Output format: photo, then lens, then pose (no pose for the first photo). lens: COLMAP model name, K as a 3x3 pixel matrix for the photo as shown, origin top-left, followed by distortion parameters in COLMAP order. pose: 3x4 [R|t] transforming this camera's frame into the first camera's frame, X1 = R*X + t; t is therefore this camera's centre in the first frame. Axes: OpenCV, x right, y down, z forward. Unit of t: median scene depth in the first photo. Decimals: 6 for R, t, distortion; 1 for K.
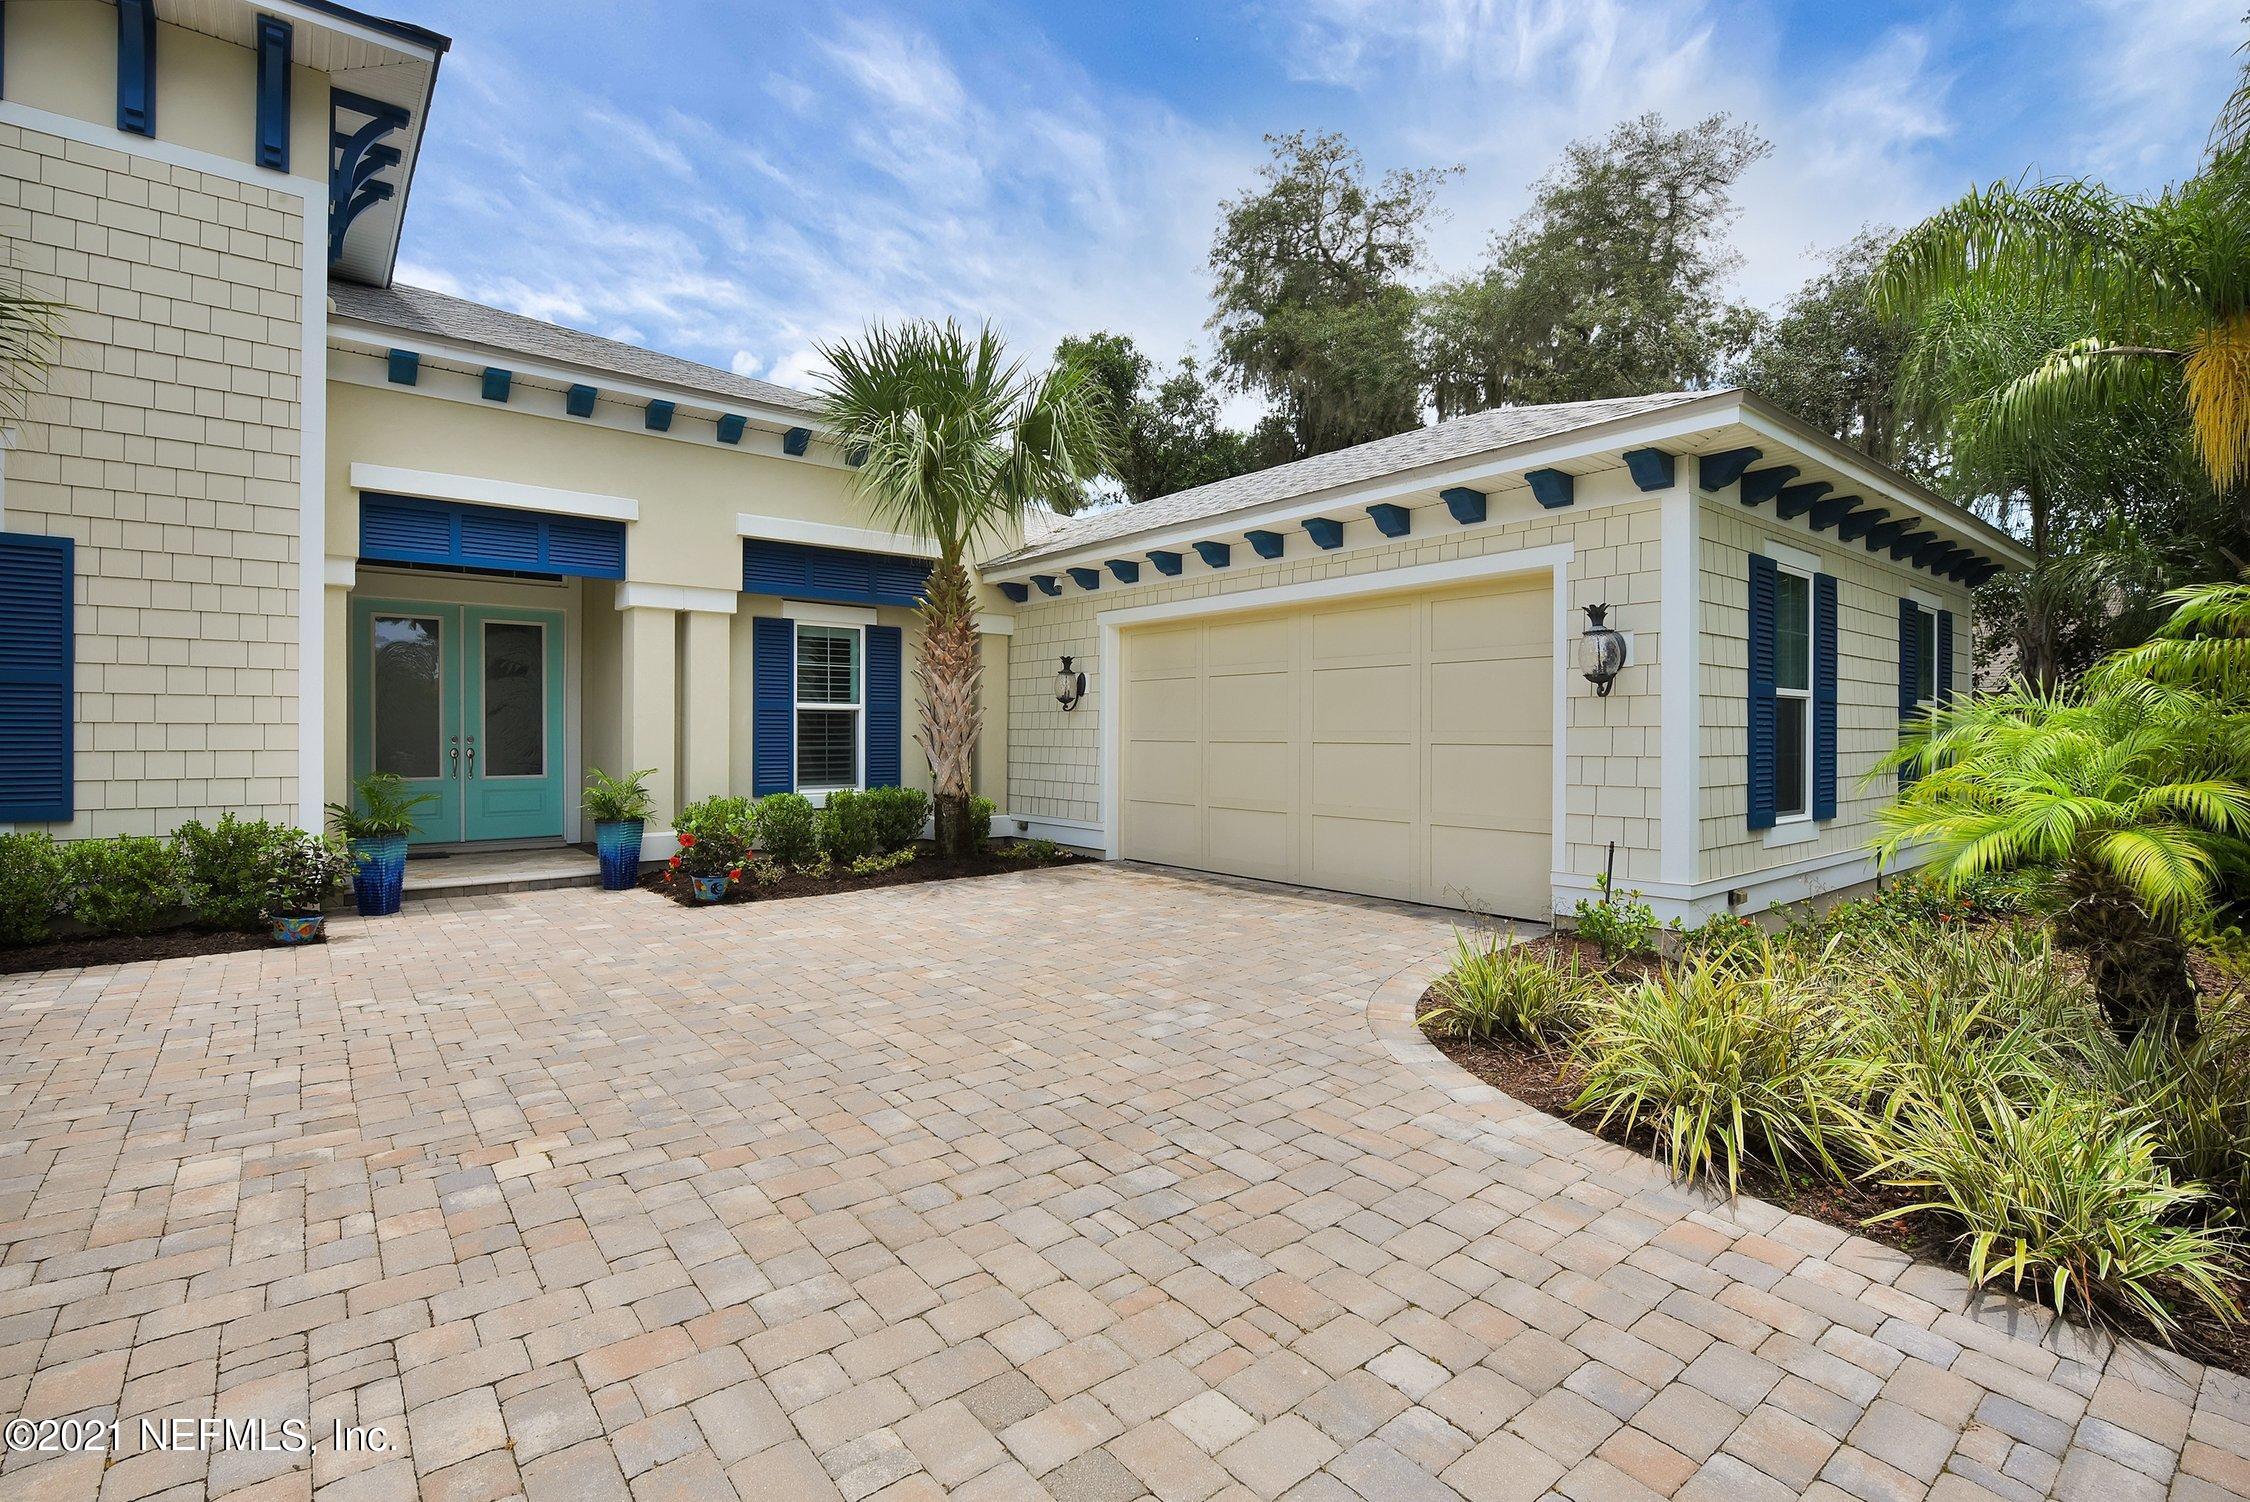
lens RADIAL K [[1010.9, 0, 1121.1], [0, 1010.9, 742.2], [0, 0, 1]] dist [-0.012611, -0.001295]
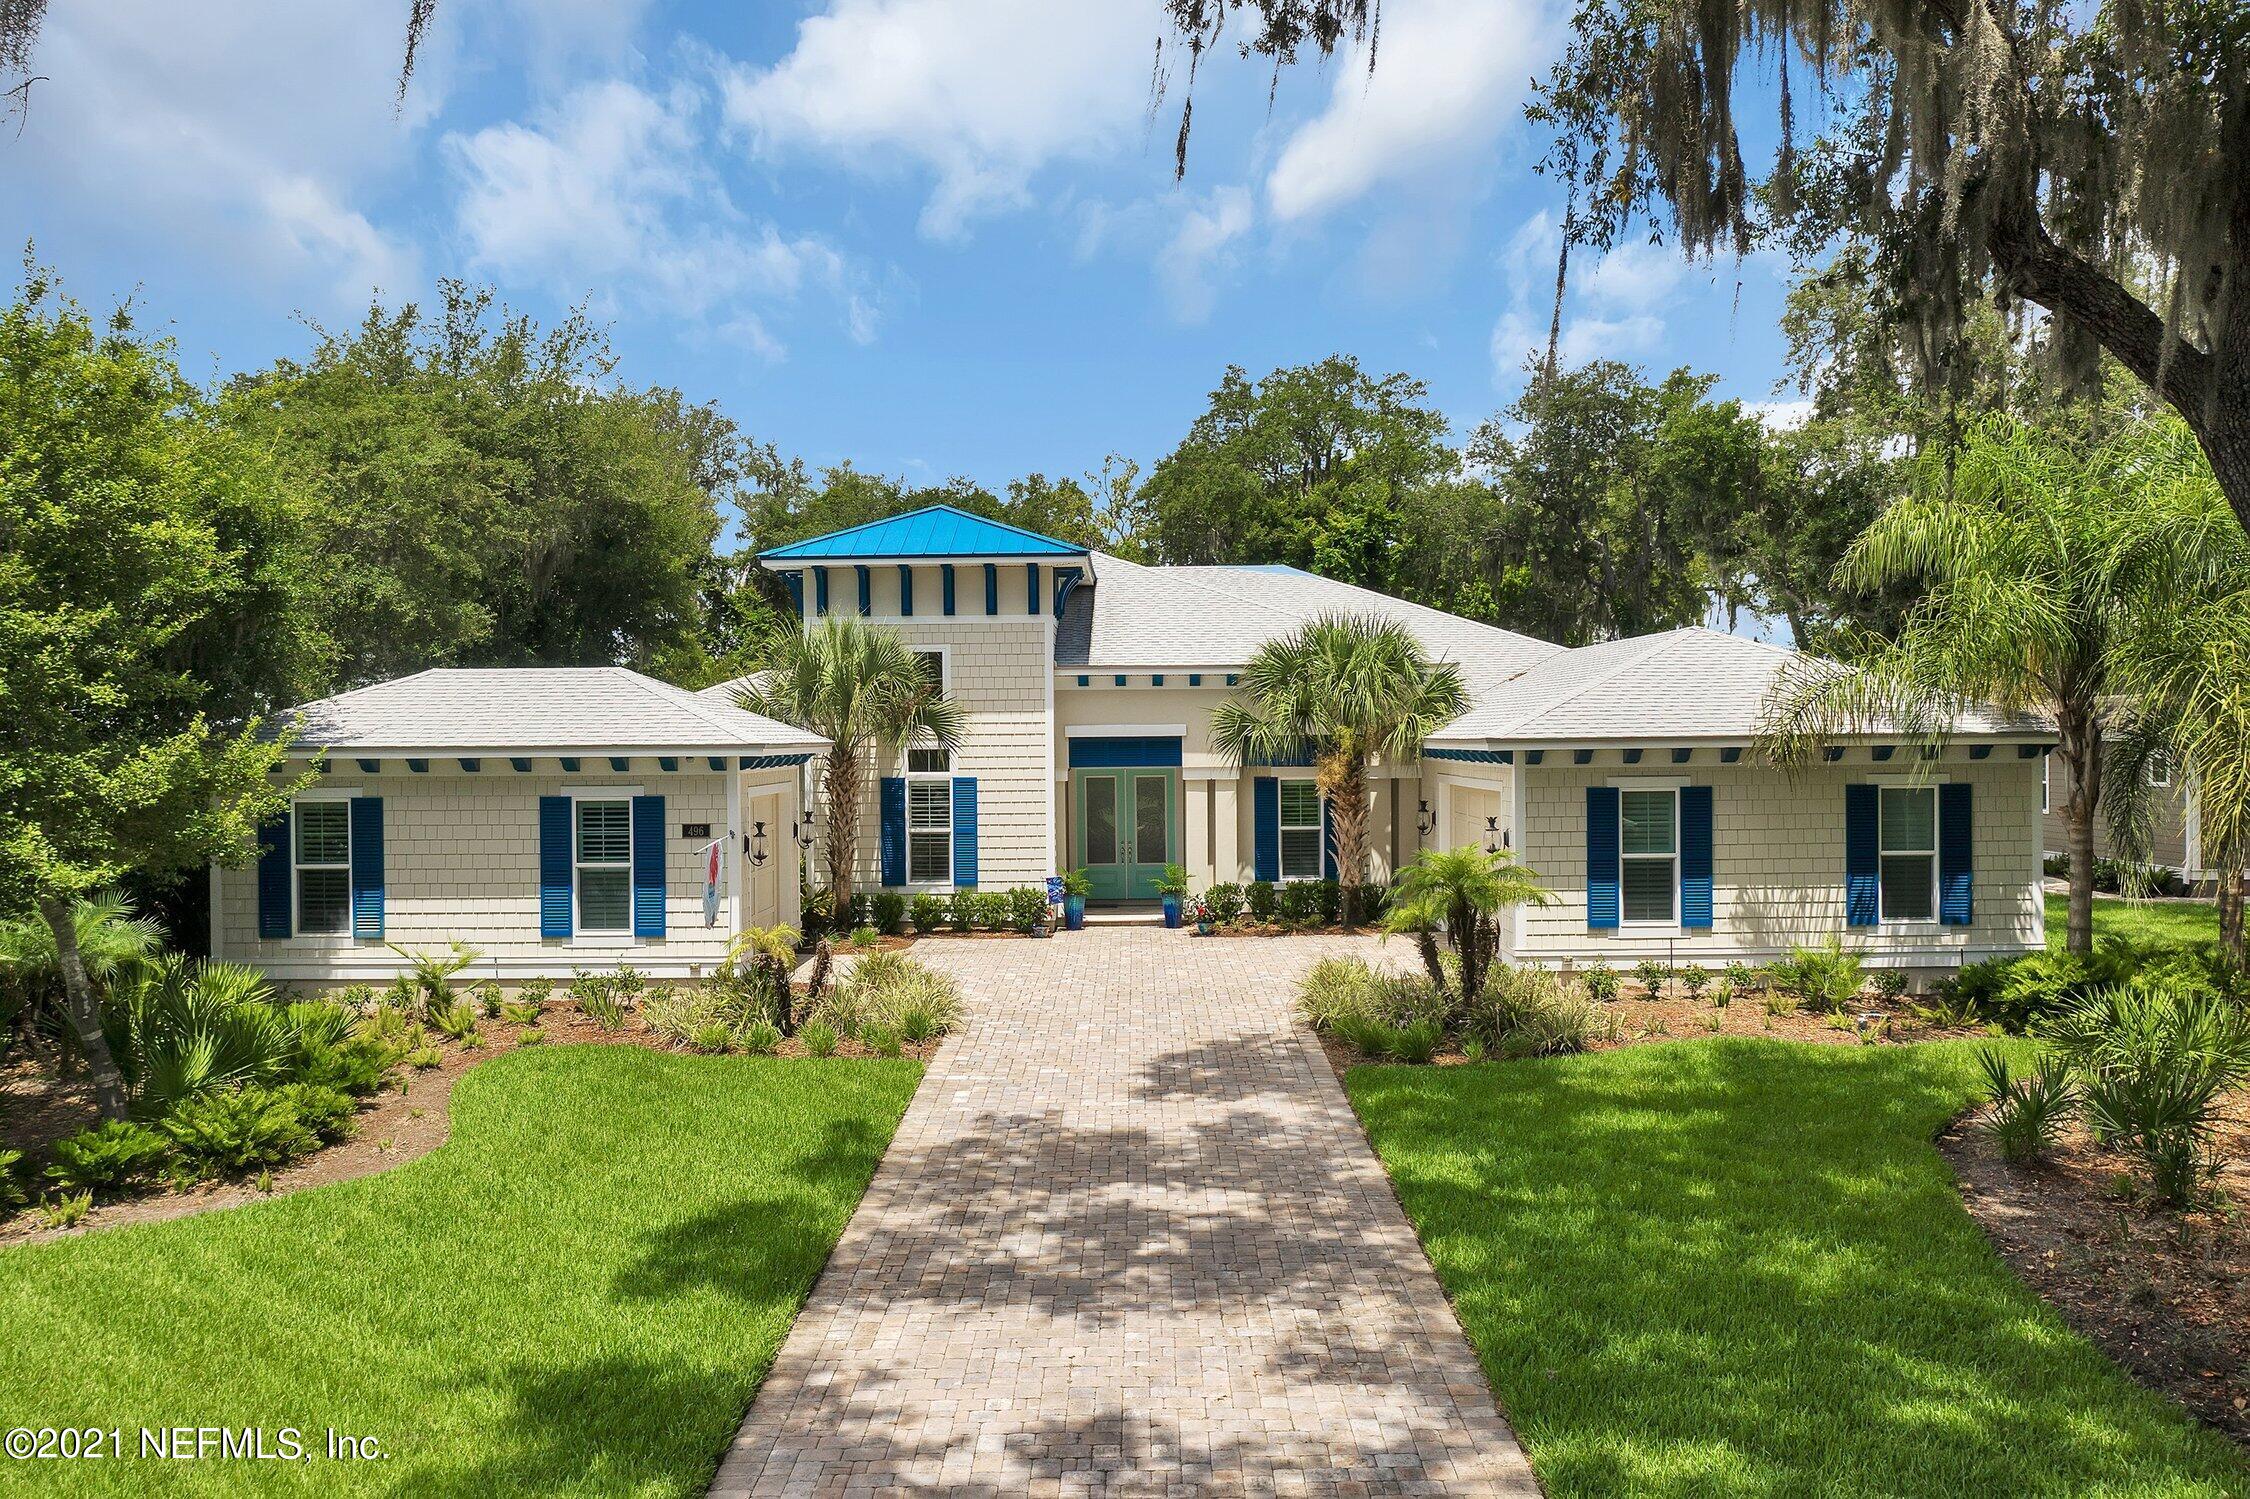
lens RADIAL K [[1725.9, 0, 1139.0], [0, 1725.9, 758.4], [0, 0, 1]] dist [-0.009379, 0.004789]
pose [[0.777453, -0.004704, -0.628923, 1.742390], [0.007045, 0.999974, 0.001229, -0.210611], [0.628901, -0.005387, 0.777467, -1.847109]]
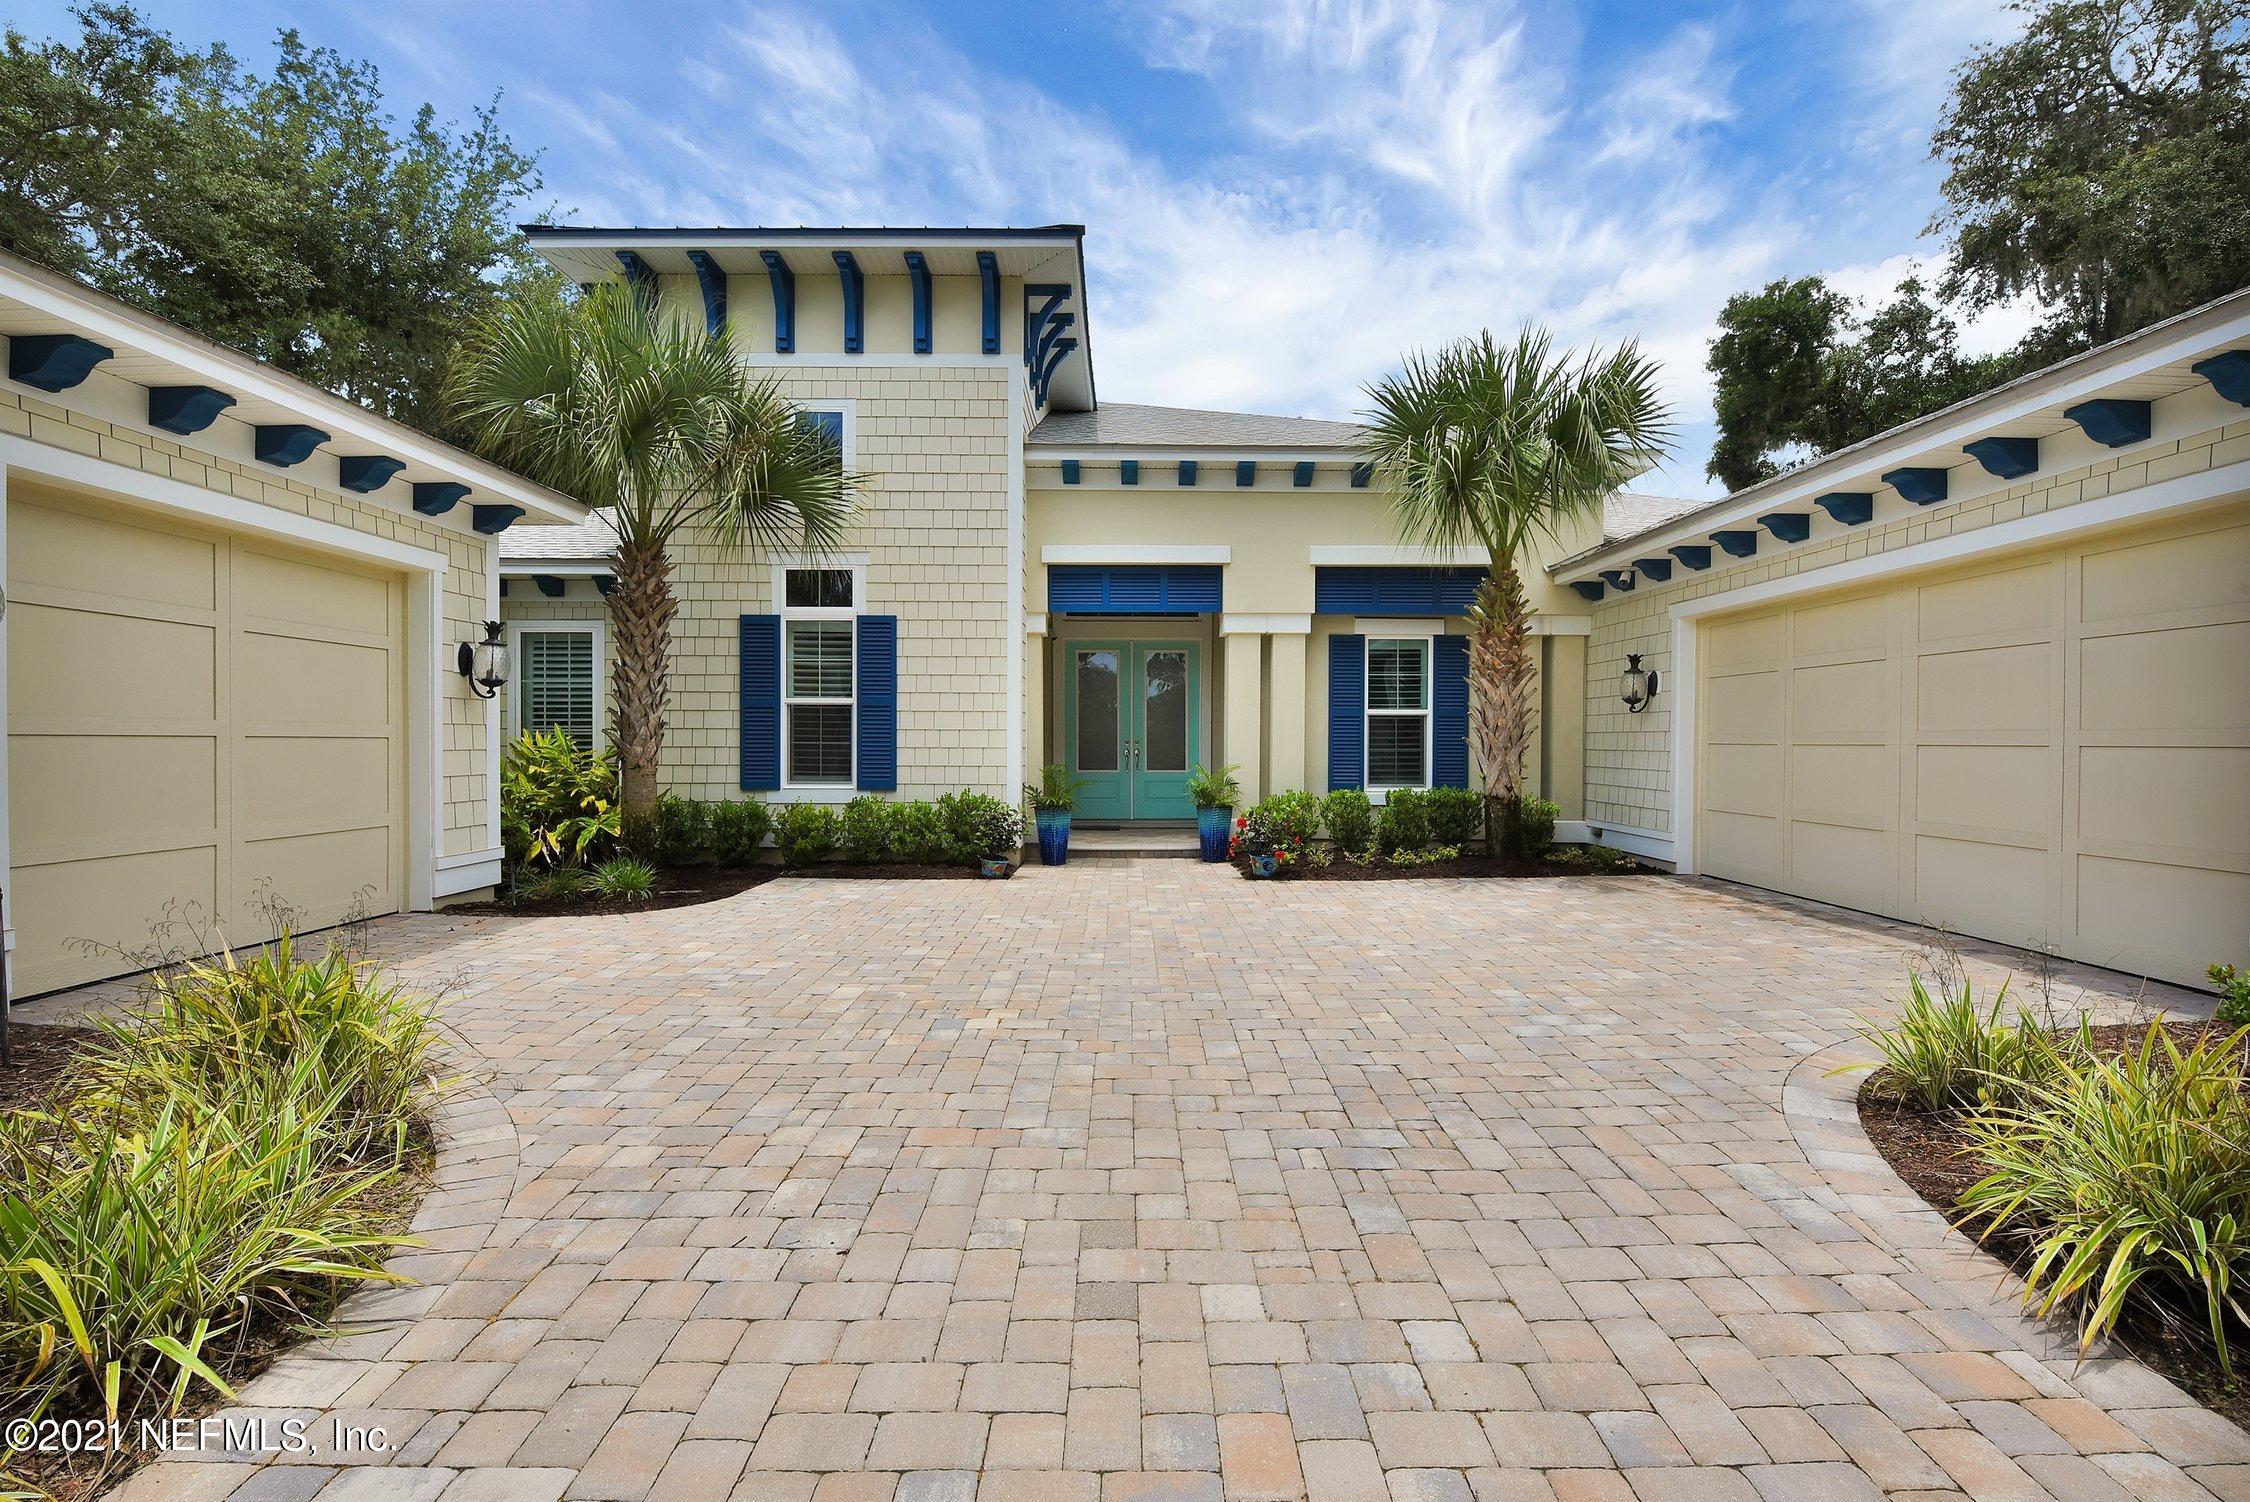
lens RADIAL K [[964.7, 0, 1143.0], [0, 964.7, 760.5], [0, 0, 1]] dist [-0.010078, -0.001943]
pose [[0.786443, 0.012190, -0.617543, 0.188990], [-0.004805, 0.999896, 0.013618, 0.005493], [0.617644, -0.007742, 0.786419, 0.012517]]
